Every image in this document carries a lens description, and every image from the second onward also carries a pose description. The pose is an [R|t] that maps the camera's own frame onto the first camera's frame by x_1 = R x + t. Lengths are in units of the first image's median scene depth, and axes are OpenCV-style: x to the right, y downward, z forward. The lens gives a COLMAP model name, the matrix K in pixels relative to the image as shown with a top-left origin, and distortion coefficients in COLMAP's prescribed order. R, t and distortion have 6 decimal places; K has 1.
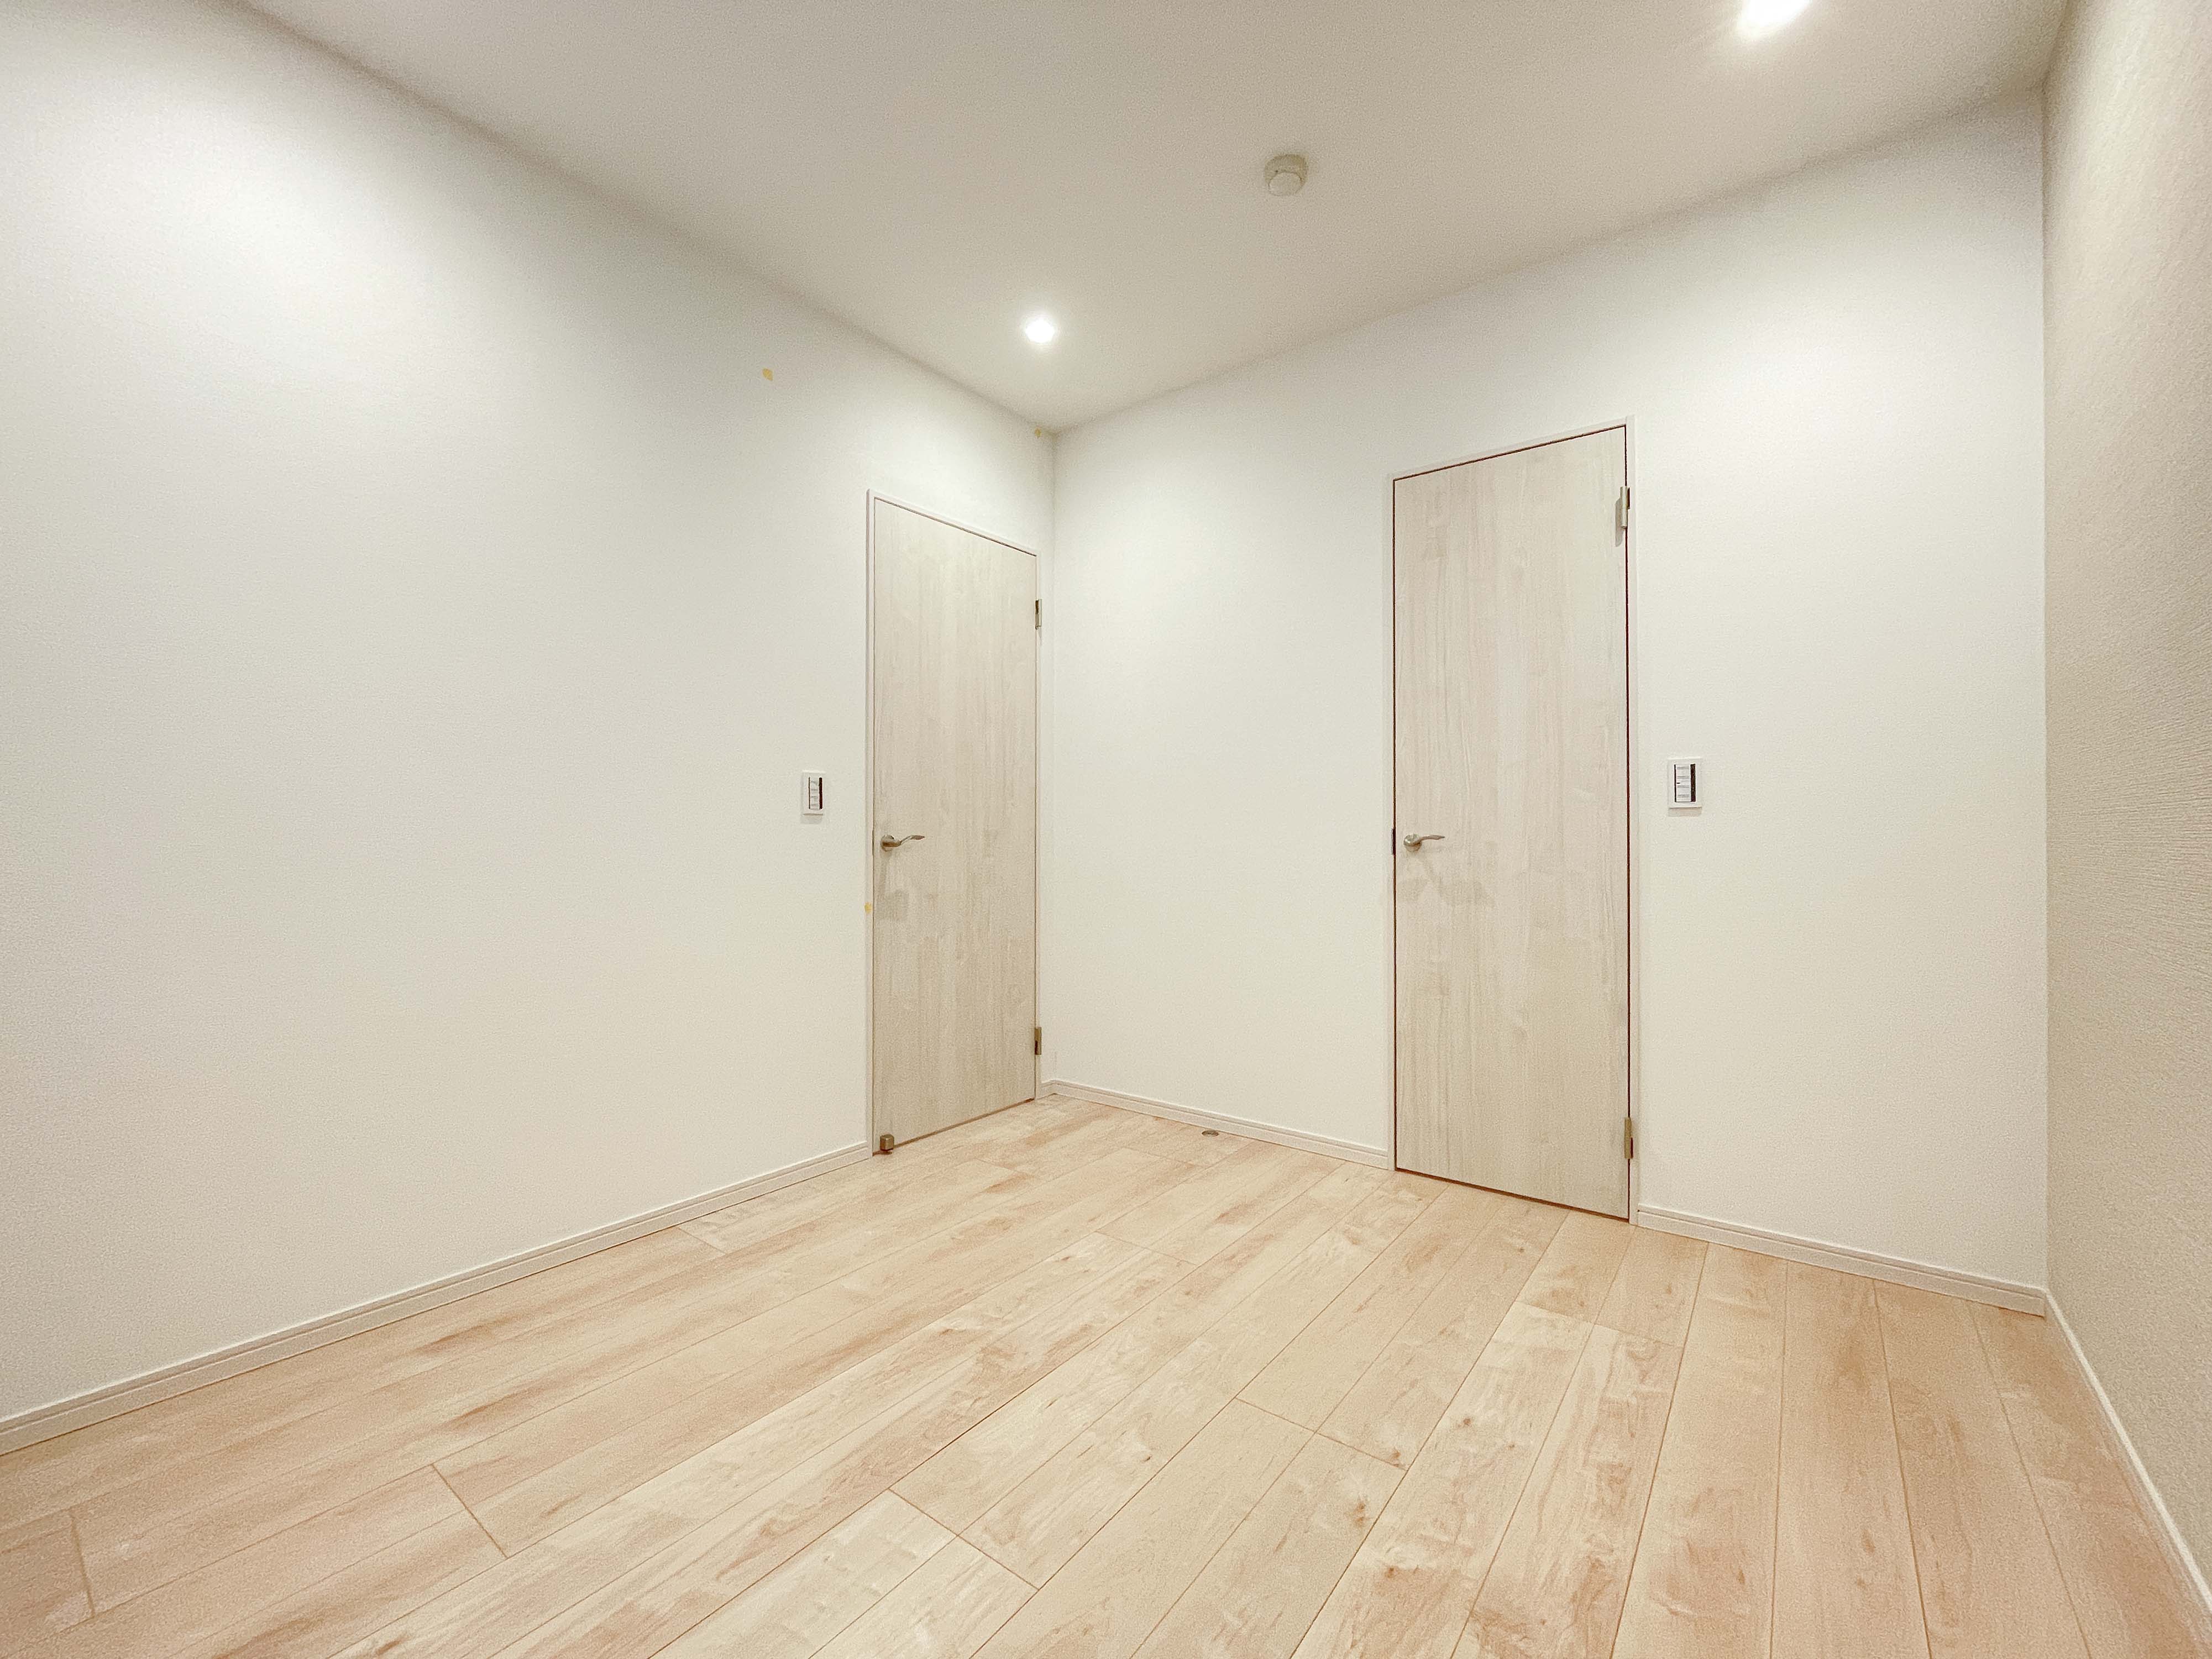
lens RADIAL K [[913.0, 0, 1110.1], [0, 913.0, 828.6], [0, 0, 1]] dist [-0.002348, 0.000113]
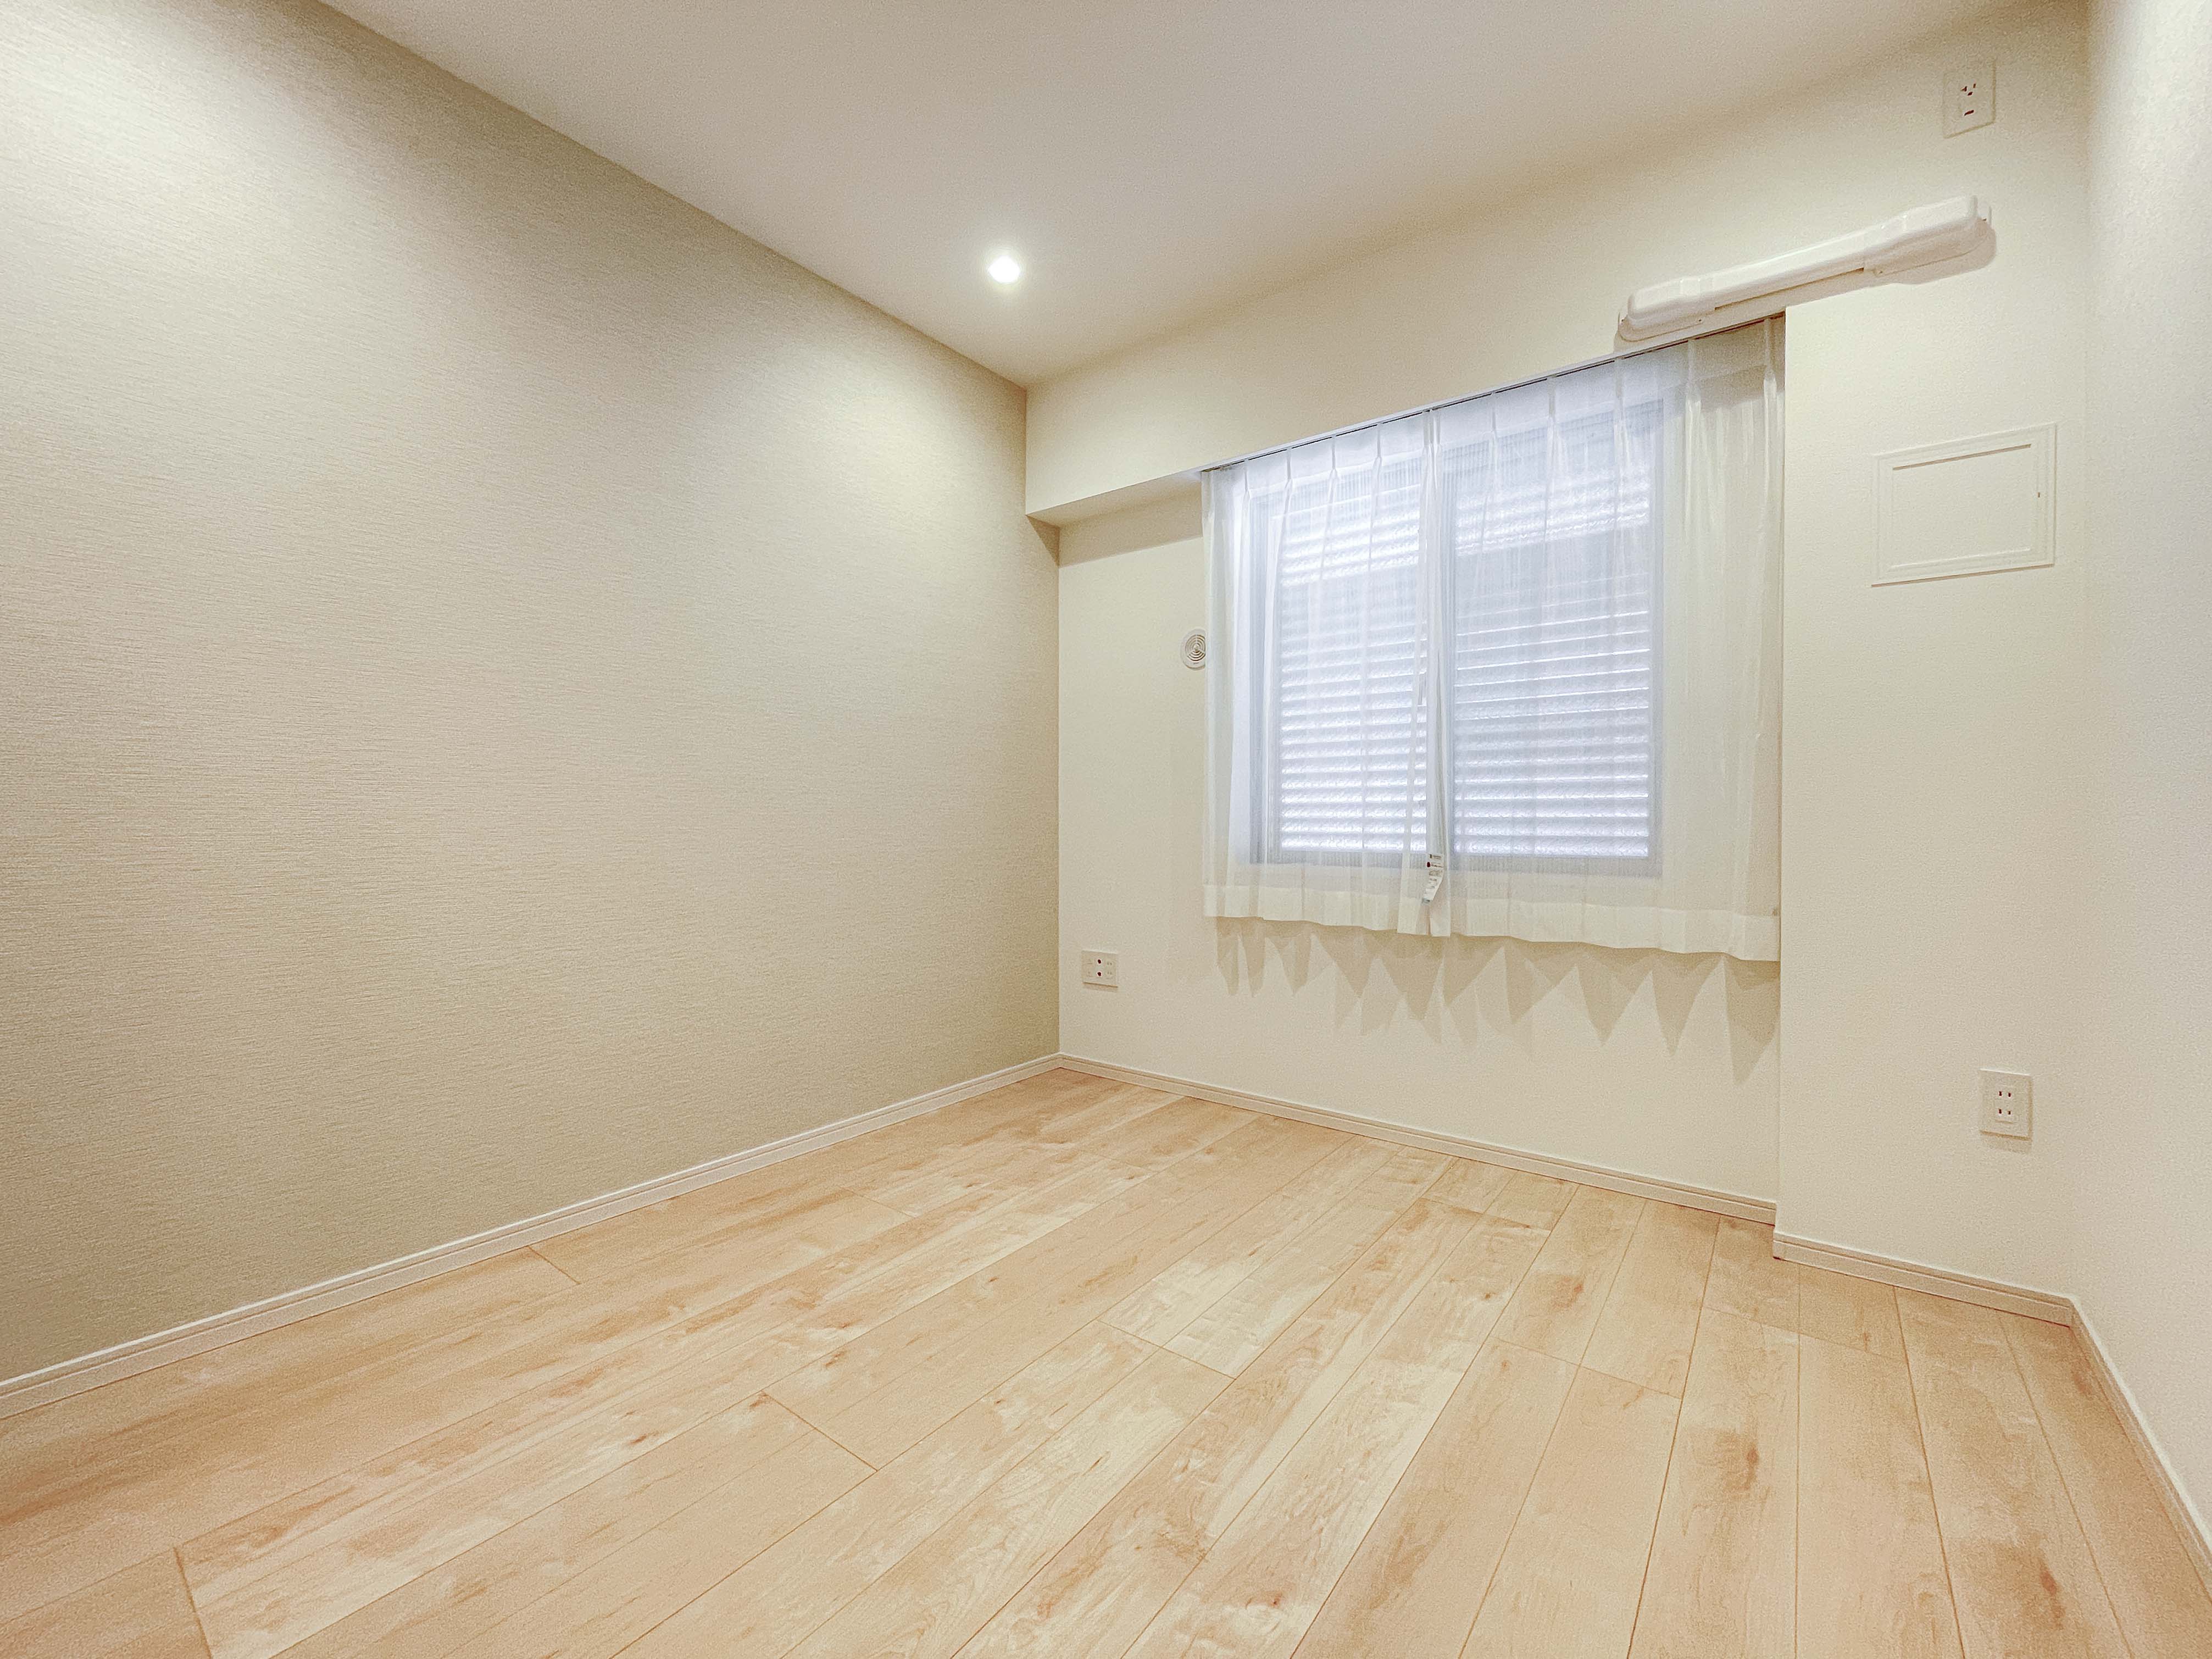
lens RADIAL K [[913.1, 0, 1103.2], [0, 913.1, 827.2], [0, 0, 1]] dist [-0.002348, 0.000113]
pose [[-0.999950, -0.001167, 0.009886, -0.082937], [-0.001132, 0.999993, 0.003544, 0.033604], [-0.009890, 0.003533, -0.999945, 1.953891]]
